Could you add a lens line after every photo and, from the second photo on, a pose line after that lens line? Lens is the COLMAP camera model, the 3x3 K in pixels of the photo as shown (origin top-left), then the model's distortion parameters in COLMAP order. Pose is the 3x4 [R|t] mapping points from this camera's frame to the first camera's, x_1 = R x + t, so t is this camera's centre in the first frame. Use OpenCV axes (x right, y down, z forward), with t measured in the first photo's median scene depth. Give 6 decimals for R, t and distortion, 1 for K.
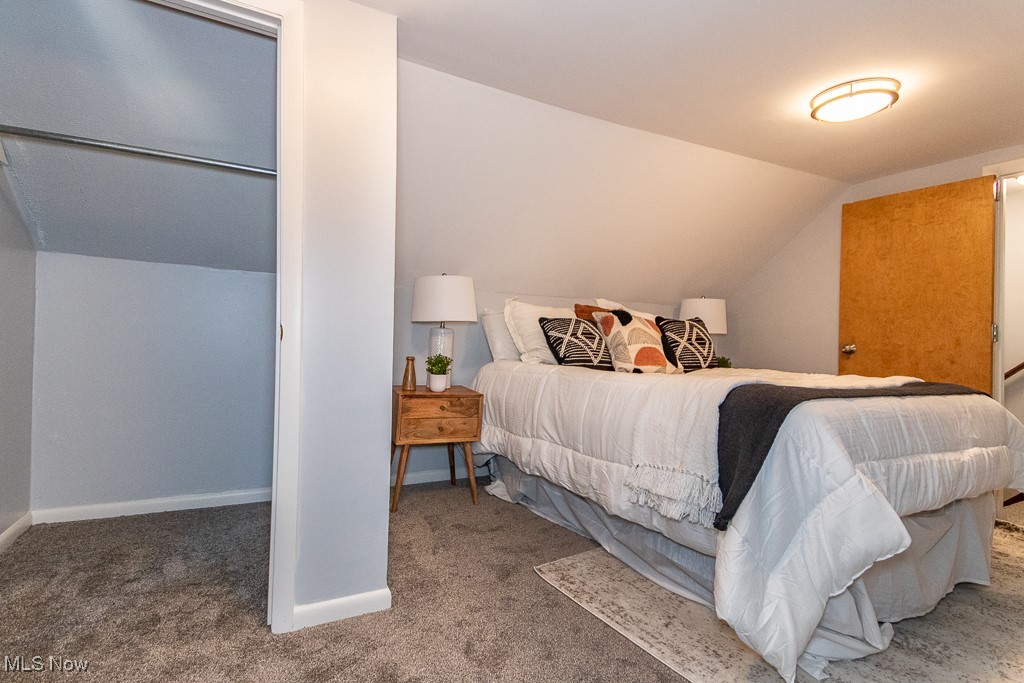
lens RADIAL K [[481.3, 0, 512.2], [0, 481.3, 331.7], [0, 0, 1]] dist [0.040779, 0.000382]
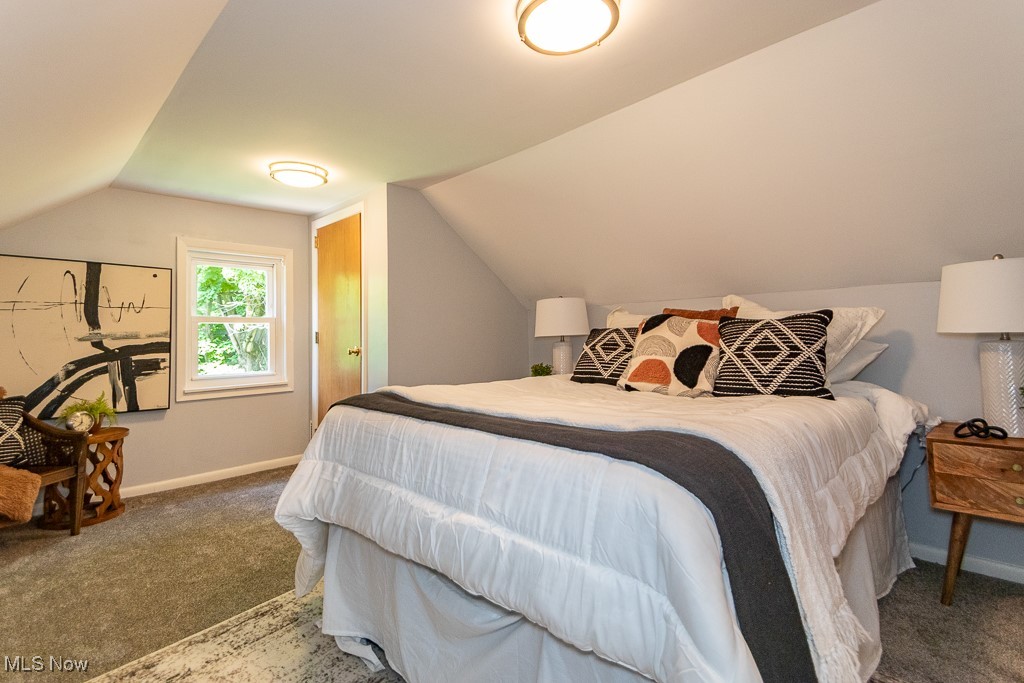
lens RADIAL K [[481.3, 0, 512.2], [0, 481.3, 331.7], [0, 0, 1]] dist [0.040779, 0.000382]
pose [[0.333248, -0.052044, -0.941402, 0.905120], [0.005147, 0.998561, -0.053382, 0.028004], [0.942825, 0.012945, 0.333036, 0.509153]]
